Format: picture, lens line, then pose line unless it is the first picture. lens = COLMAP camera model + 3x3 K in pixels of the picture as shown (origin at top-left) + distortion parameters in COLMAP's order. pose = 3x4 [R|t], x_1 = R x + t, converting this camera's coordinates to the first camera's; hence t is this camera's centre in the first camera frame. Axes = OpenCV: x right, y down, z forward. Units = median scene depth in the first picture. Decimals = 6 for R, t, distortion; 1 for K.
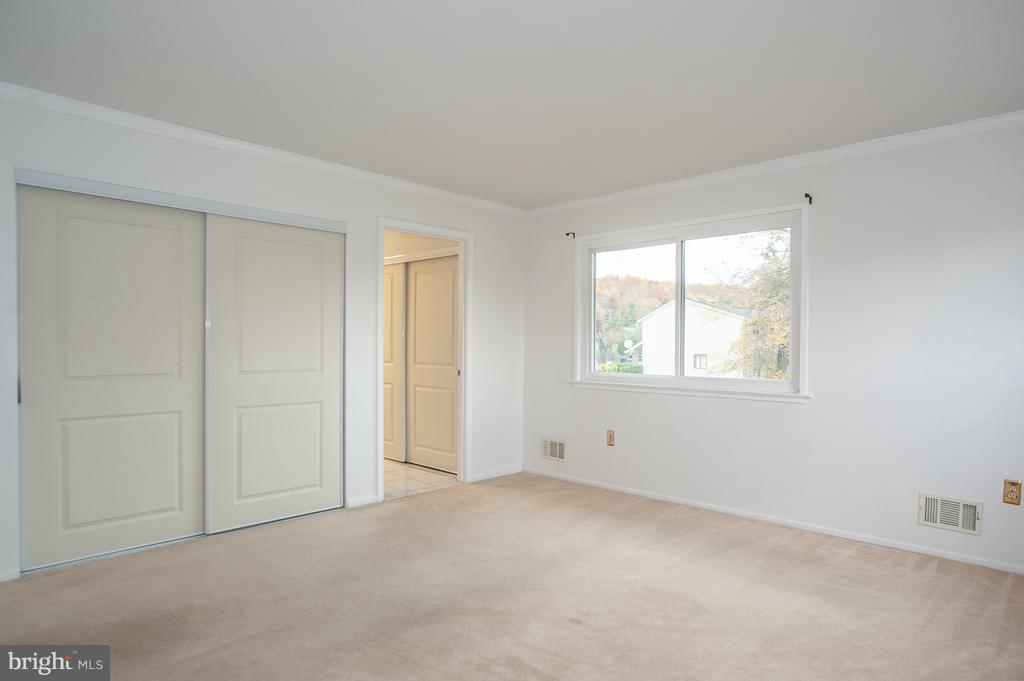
lens RADIAL K [[605.1, 0, 504.0], [0, 605.1, 349.4], [0, 0, 1]] dist [-0.027078, 0.015403]
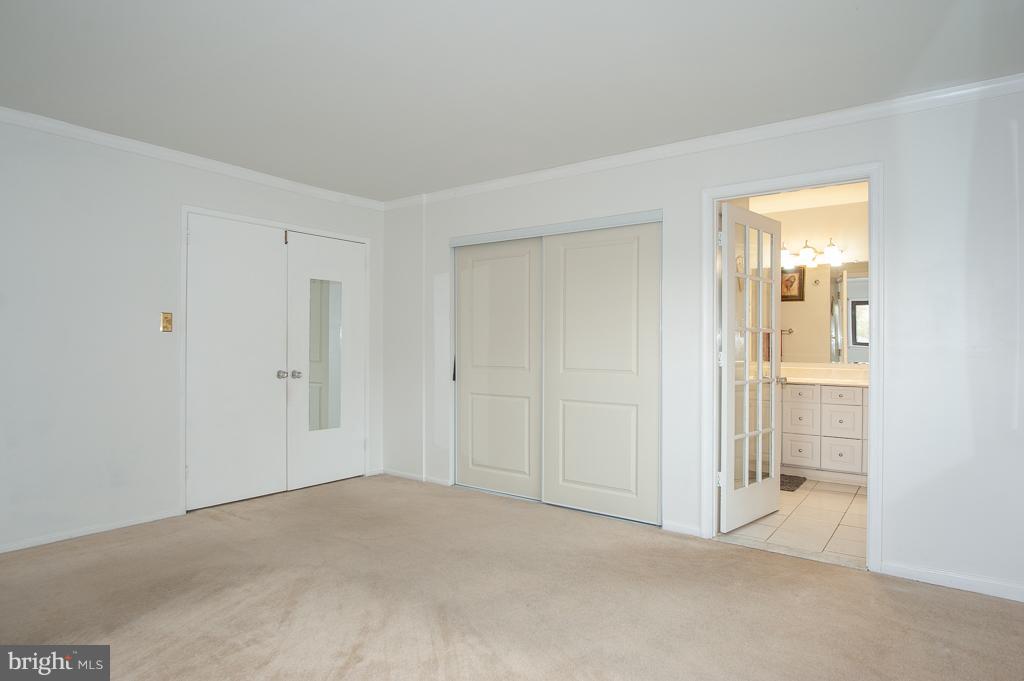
lens RADIAL K [[605.1, 0, 504.8], [0, 605.1, 337.8], [0, 0, 1]] dist [-0.027078, 0.015403]
pose [[0.111521, -0.010916, -0.993702, 0.652787], [-0.008903, 0.999889, -0.011983, -0.005829], [0.993722, 0.010183, 0.111411, 0.727190]]
